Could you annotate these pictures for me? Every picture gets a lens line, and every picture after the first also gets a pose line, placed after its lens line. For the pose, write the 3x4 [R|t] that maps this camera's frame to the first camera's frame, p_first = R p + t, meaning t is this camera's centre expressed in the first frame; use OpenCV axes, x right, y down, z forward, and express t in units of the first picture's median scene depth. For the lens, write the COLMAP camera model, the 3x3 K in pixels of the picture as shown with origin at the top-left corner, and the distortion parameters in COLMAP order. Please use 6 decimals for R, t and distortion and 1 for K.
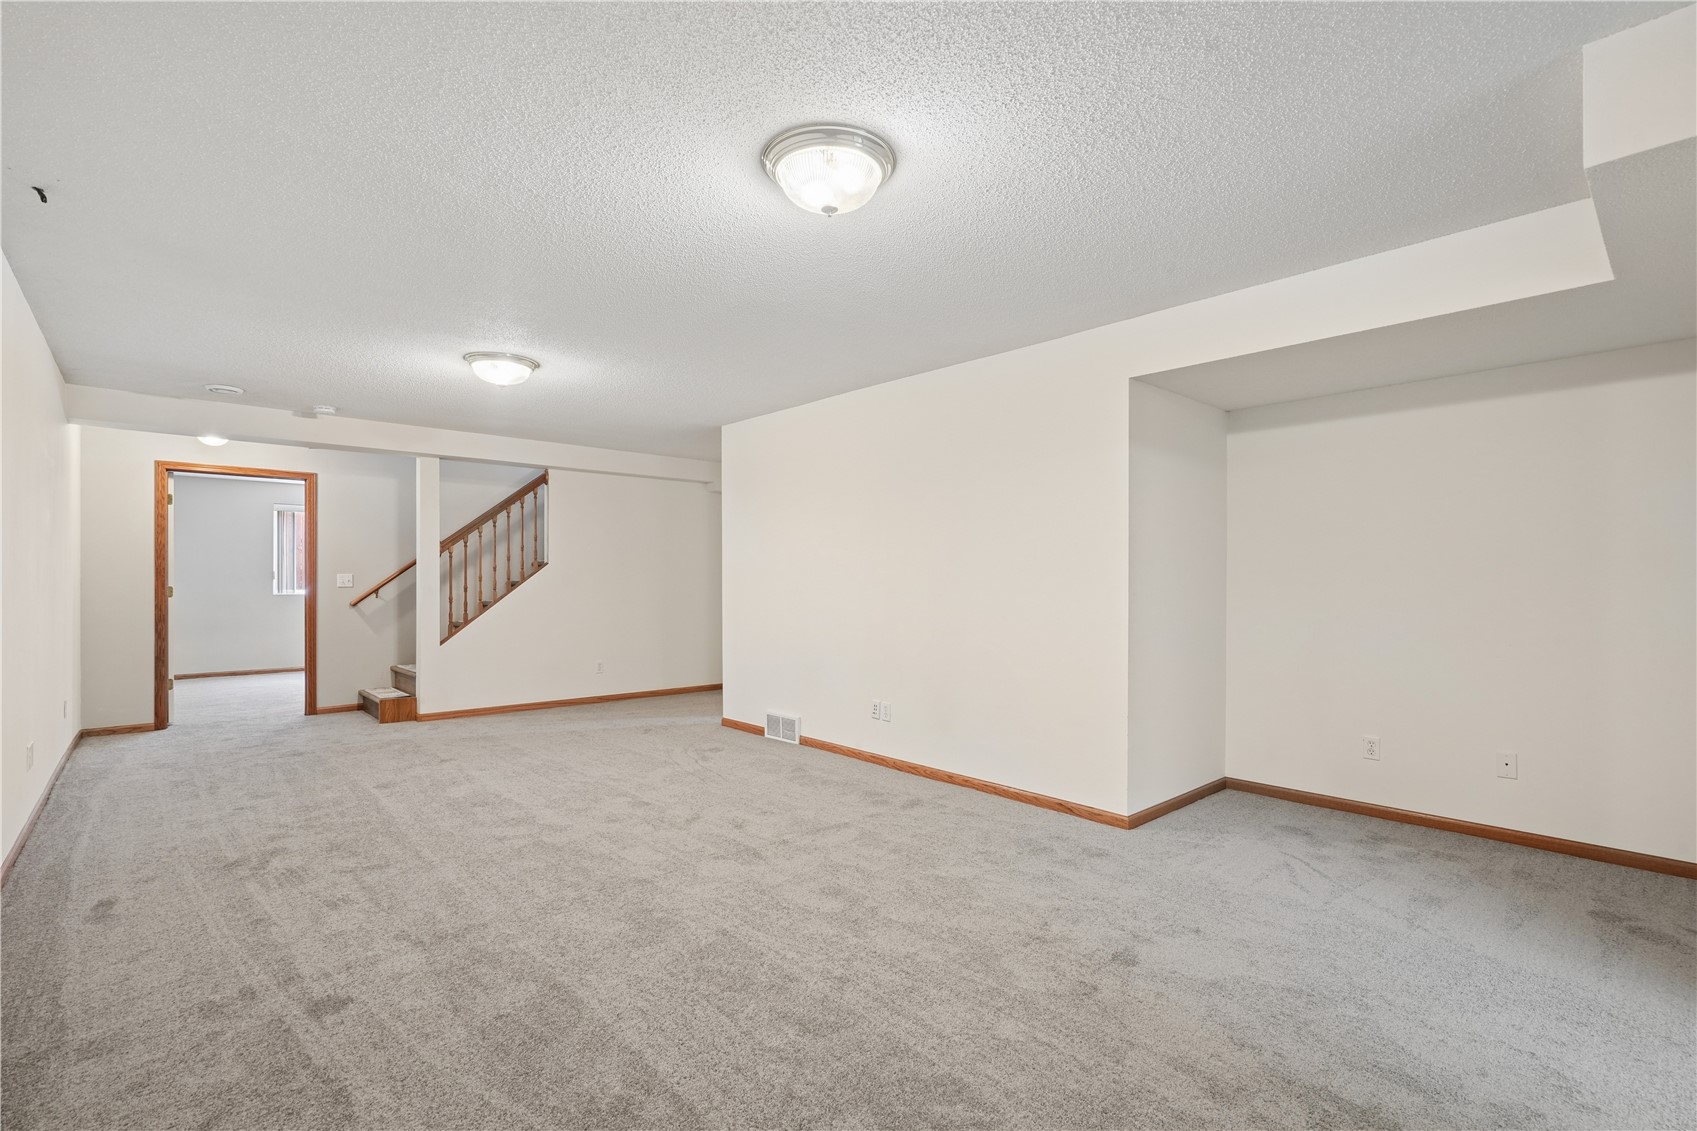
lens RADIAL K [[771.1, 0, 854.3], [0, 771.1, 578.8], [0, 0, 1]] dist [0.001701, 0.001266]
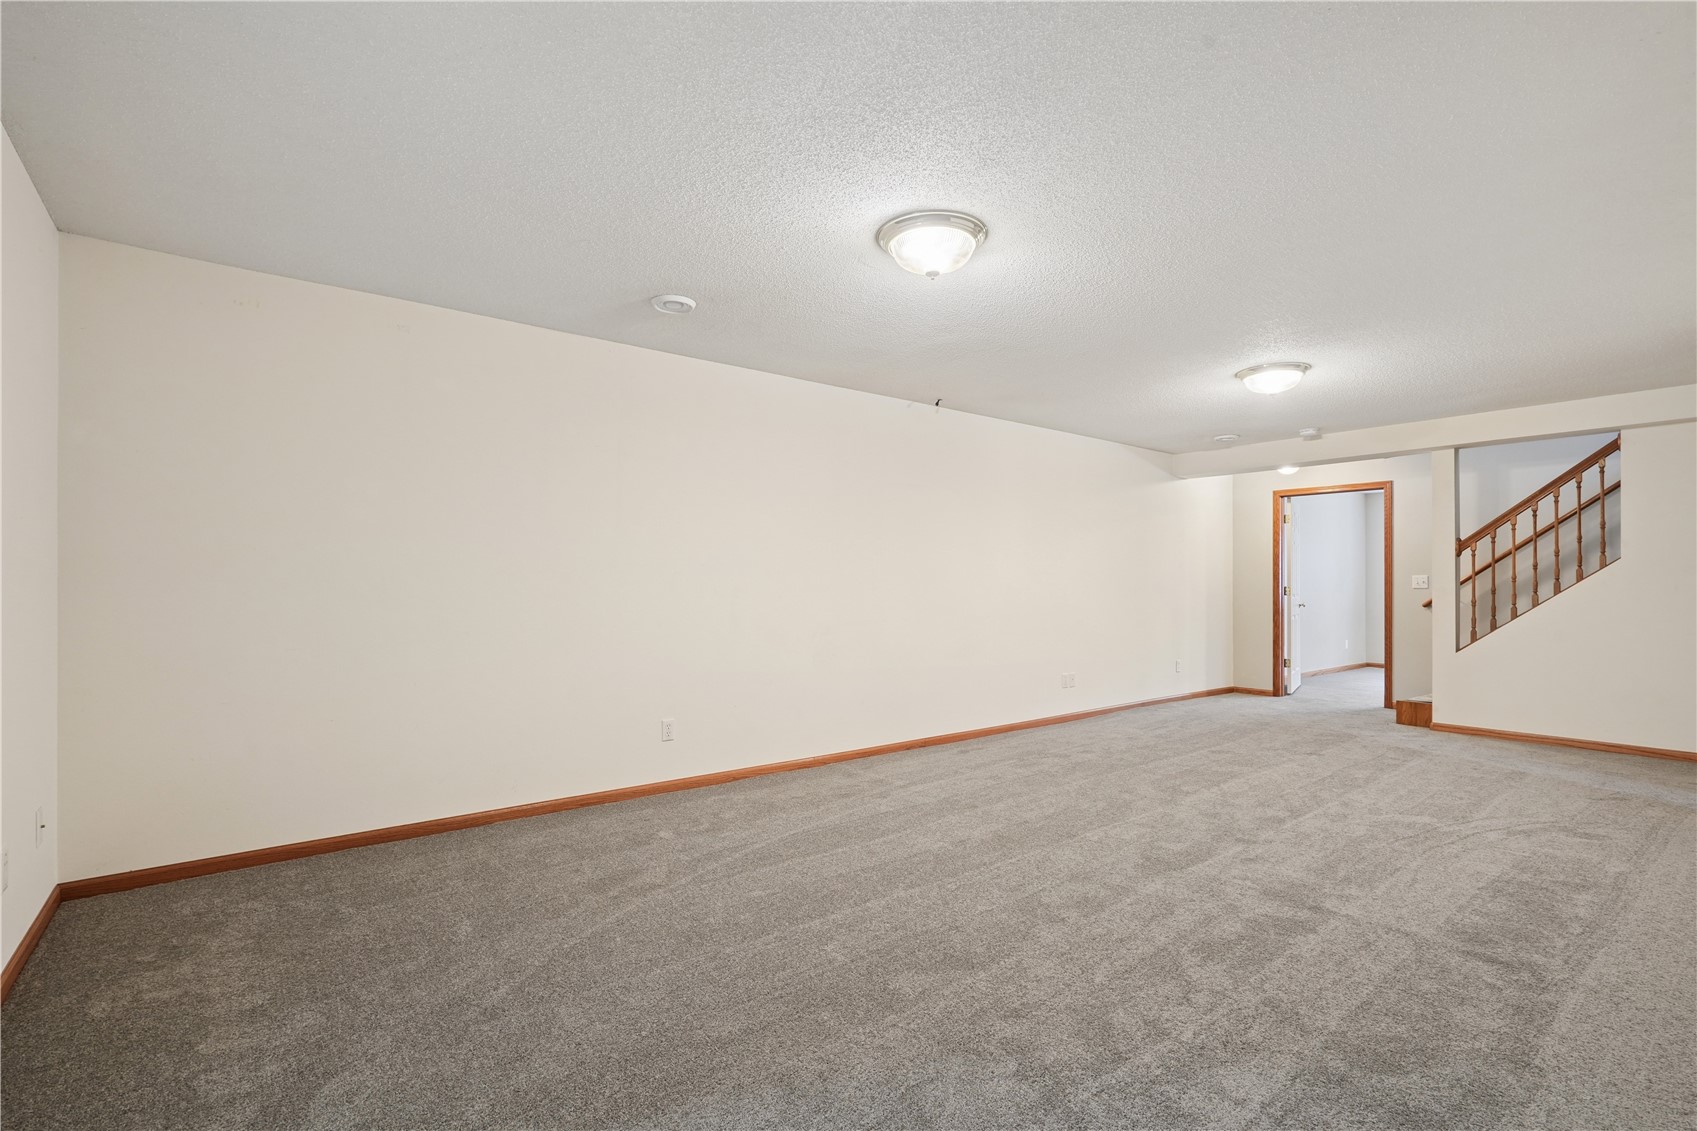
lens RADIAL K [[771.1, 0, 854.6], [0, 771.1, 571.6], [0, 0, 1]] dist [0.001701, 0.001266]
pose [[-0.041438, -0.017044, -0.998996, 0.441688], [0.001525, 0.999852, -0.017122, 0.005582], [0.999140, -0.002233, -0.041406, 0.349334]]
